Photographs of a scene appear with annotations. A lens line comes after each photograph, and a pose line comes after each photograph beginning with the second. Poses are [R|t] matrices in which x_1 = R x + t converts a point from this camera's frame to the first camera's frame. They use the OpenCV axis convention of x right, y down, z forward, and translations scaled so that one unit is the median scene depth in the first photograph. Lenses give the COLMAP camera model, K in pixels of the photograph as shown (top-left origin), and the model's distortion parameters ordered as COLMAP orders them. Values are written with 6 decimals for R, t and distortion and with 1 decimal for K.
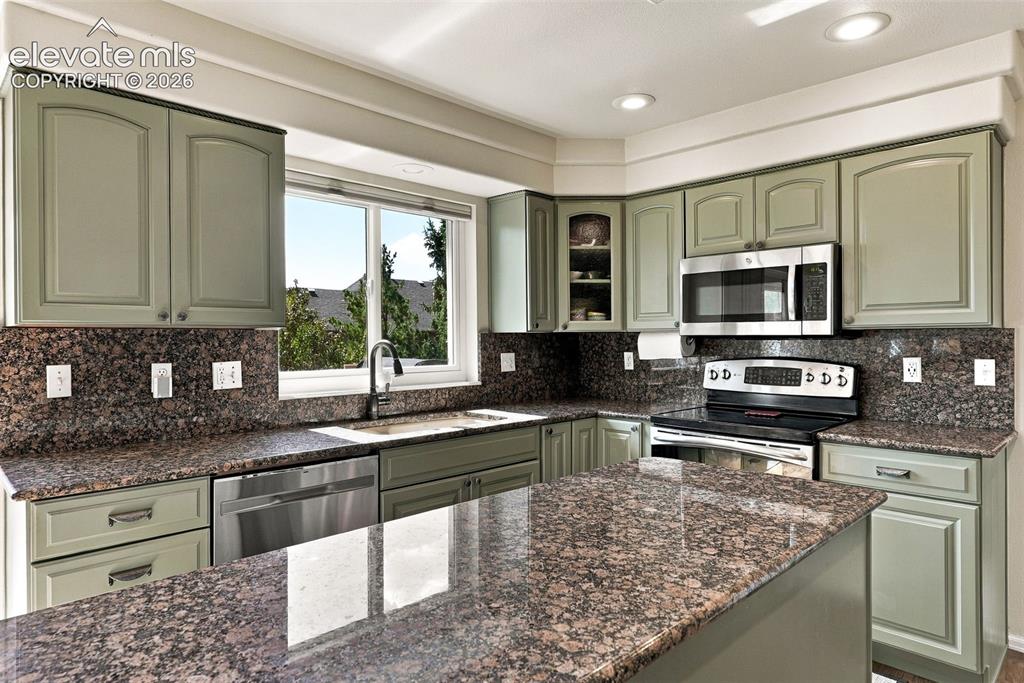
lens RADIAL K [[611.4, 0, 509.3], [0, 611.4, 343.9], [0, 0, 1]] dist [0.001758, 0.001663]
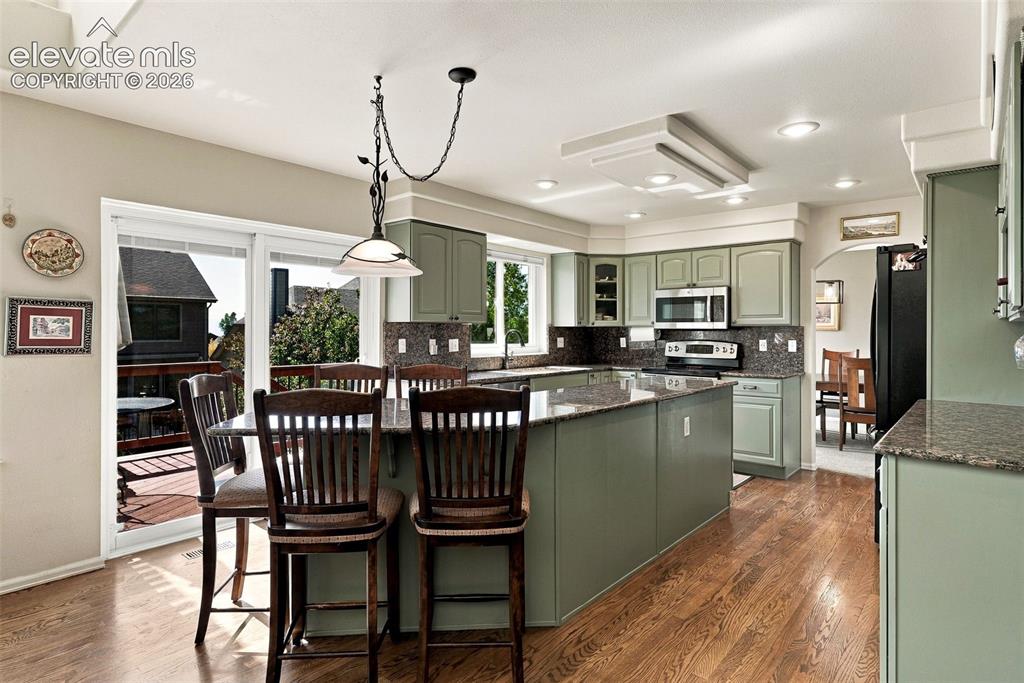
lens RADIAL K [[549.9, 0, 511.4], [0, 549.9, 331.0], [0, 0, 1]] dist [-0.003070, 0.000524]
pose [[0.996434, 0.007227, 0.084063, -0.349030], [-0.006378, 0.999926, -0.010369, 0.016295], [-0.084132, 0.009796, 0.996406, -0.772581]]
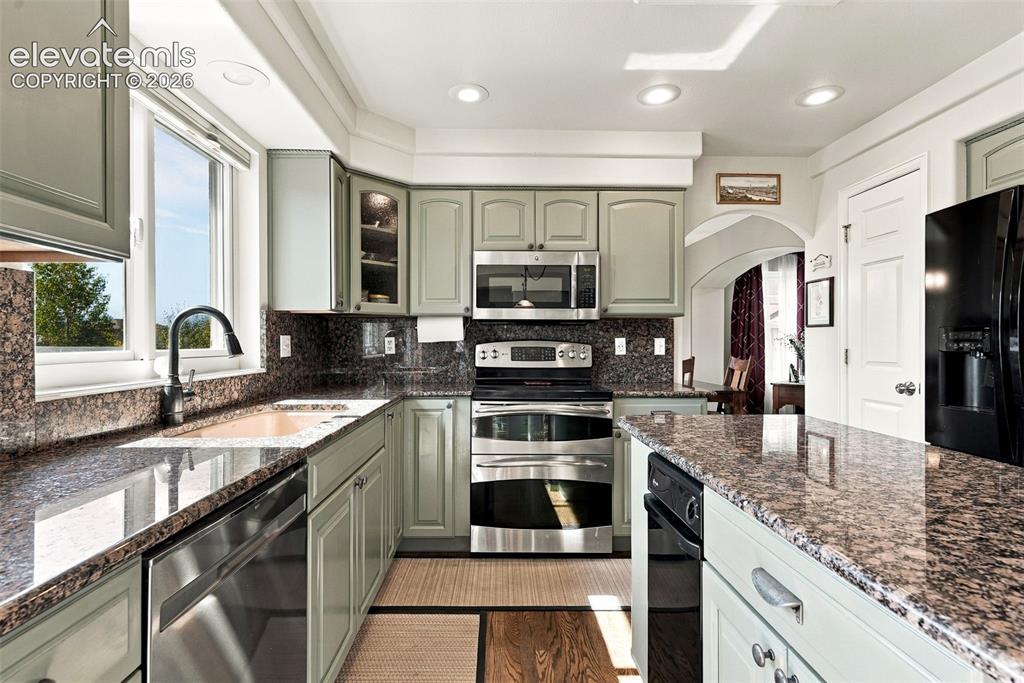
lens RADIAL K [[500.2, 0, 505.3], [0, 500.2, 343.7], [0, 0, 1]] dist [0.000298, 0.000493]
pose [[0.690748, 0.002253, 0.723092, -0.359842], [0.004347, 0.999964, -0.007268, 0.040235], [-0.723083, 0.008163, 0.690713, 0.345936]]
